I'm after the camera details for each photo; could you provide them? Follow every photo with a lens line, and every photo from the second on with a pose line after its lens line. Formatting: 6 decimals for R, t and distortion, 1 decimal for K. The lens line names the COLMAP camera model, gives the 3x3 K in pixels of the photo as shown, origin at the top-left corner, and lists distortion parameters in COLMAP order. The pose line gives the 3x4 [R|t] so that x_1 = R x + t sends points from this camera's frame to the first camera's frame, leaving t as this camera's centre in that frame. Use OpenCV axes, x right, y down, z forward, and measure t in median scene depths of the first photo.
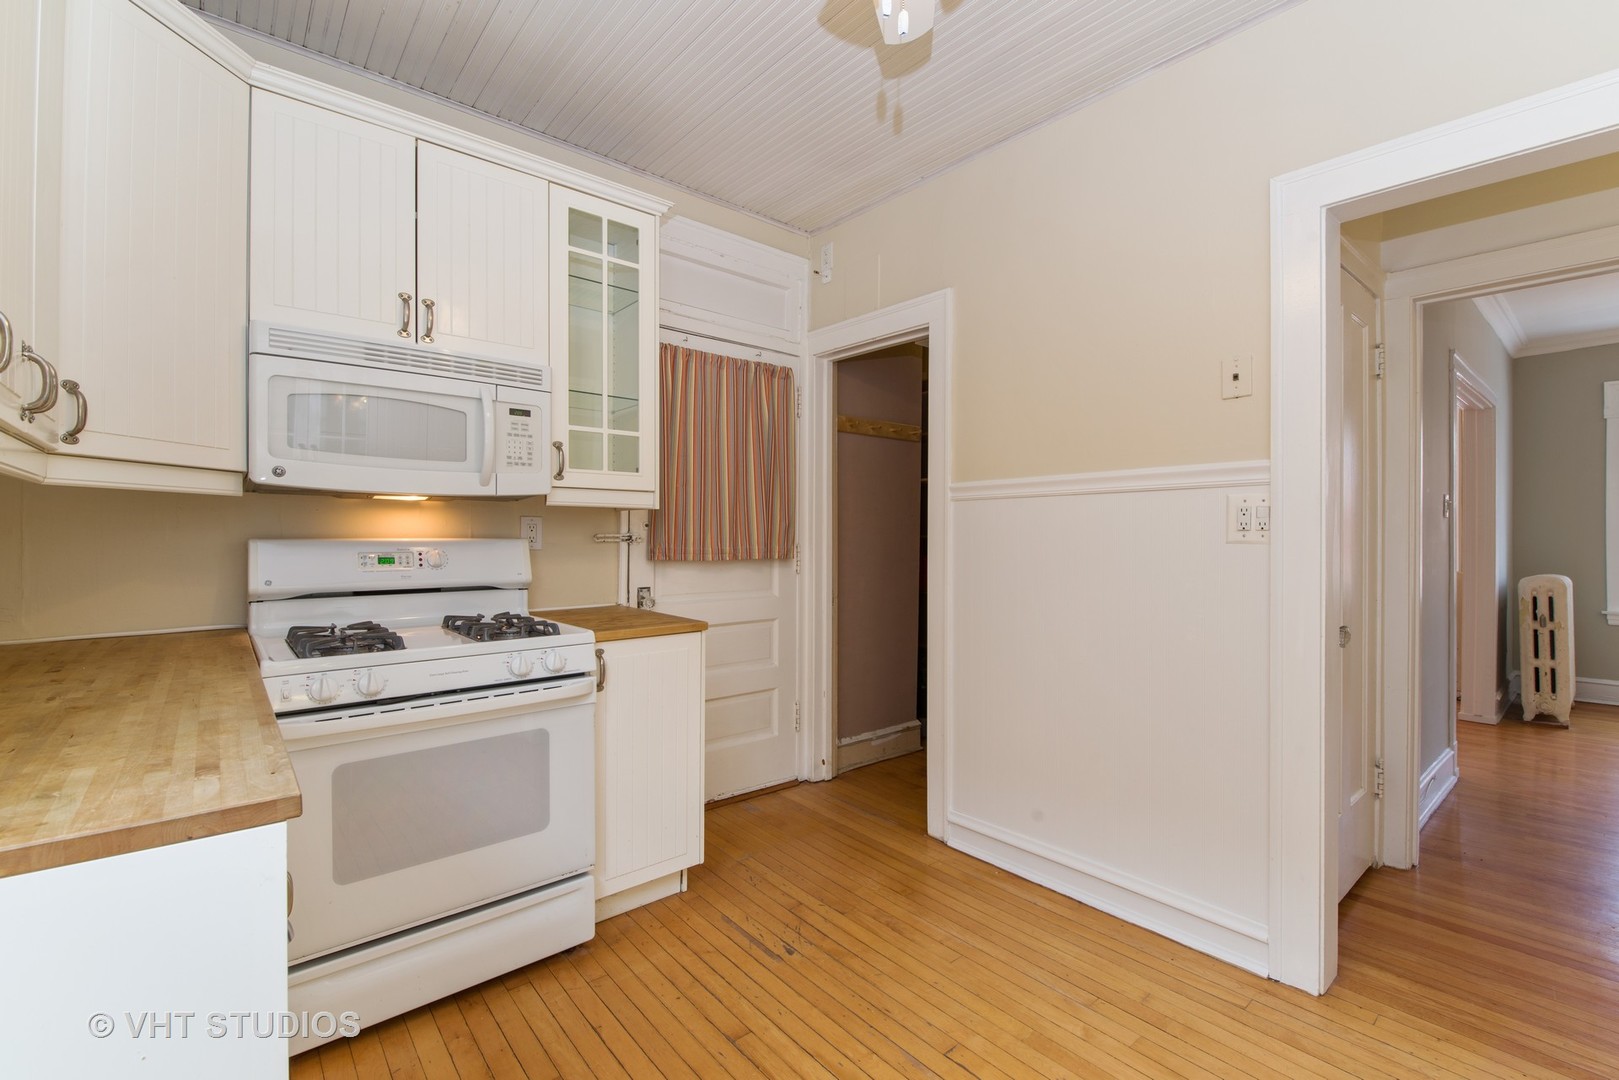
lens RADIAL K [[705.0, 0, 815.2], [0, 705.0, 544.0], [0, 0, 1]] dist [-0.001648, -0.000655]
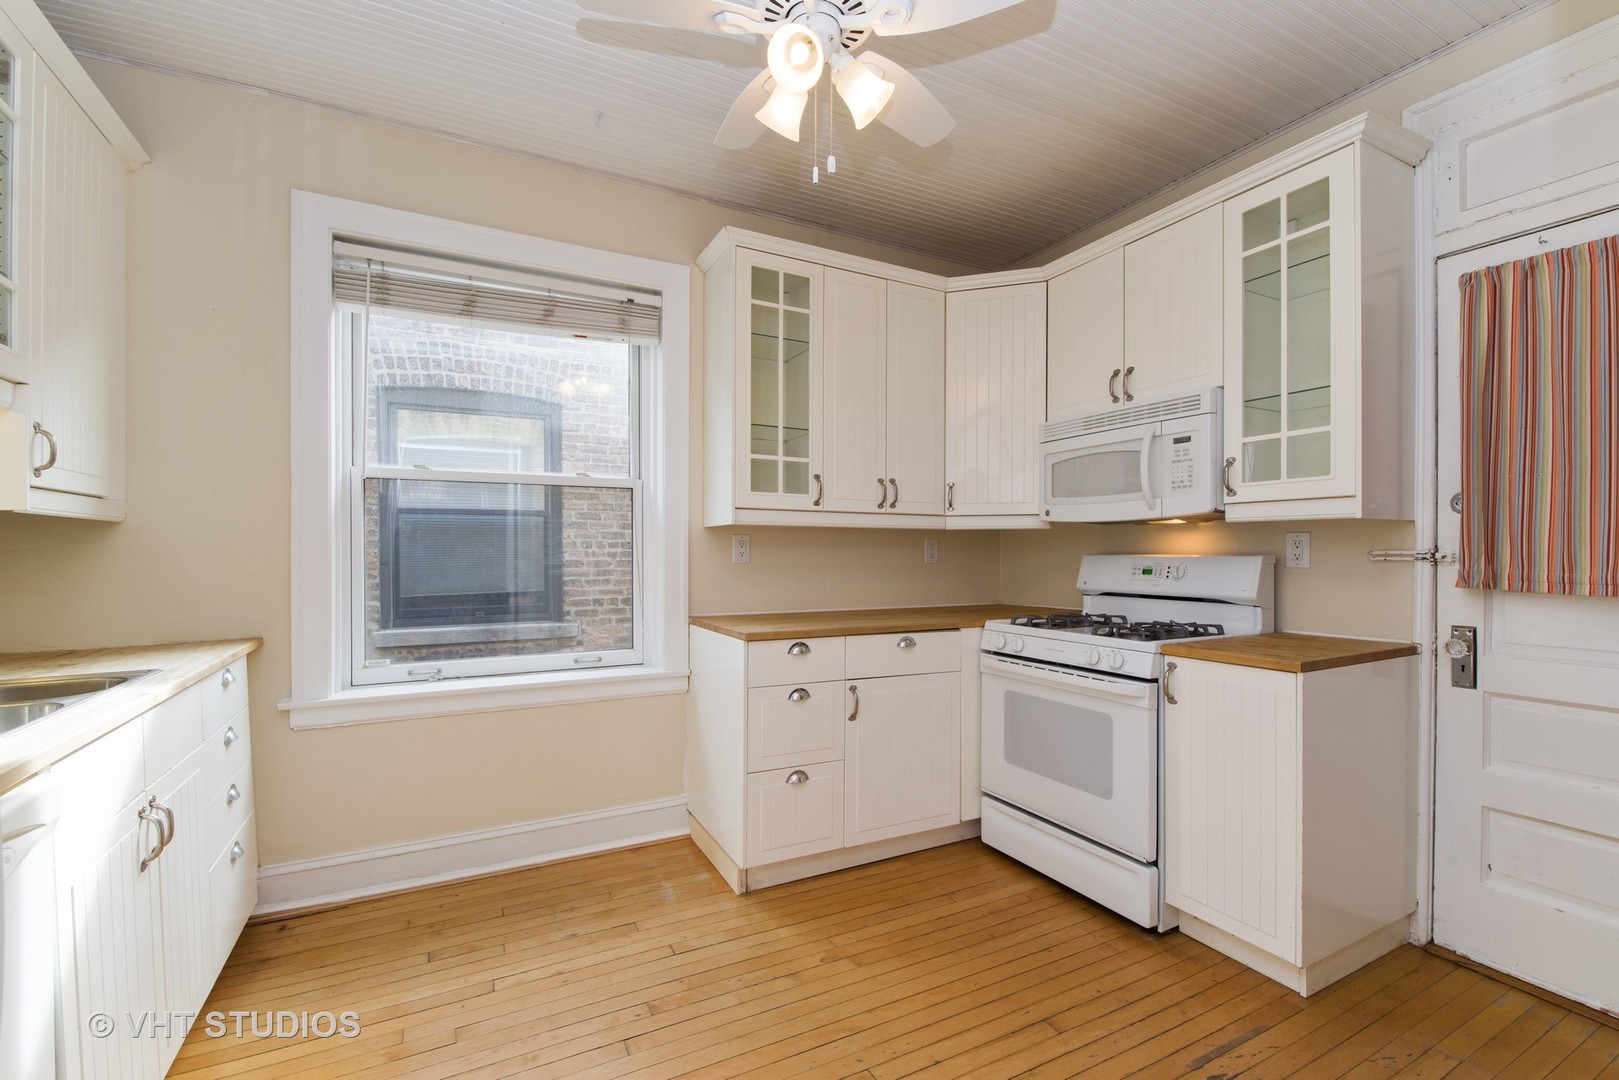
lens RADIAL K [[716.1, 0, 821.1], [0, 716.1, 568.3], [0, 0, 1]] dist [-0.000651, -0.000356]
pose [[-0.221191, 0.021374, -0.974996, 0.887412], [-0.013773, 0.999592, 0.025038, -0.008148], [0.975133, 0.018967, -0.220807, 0.784669]]
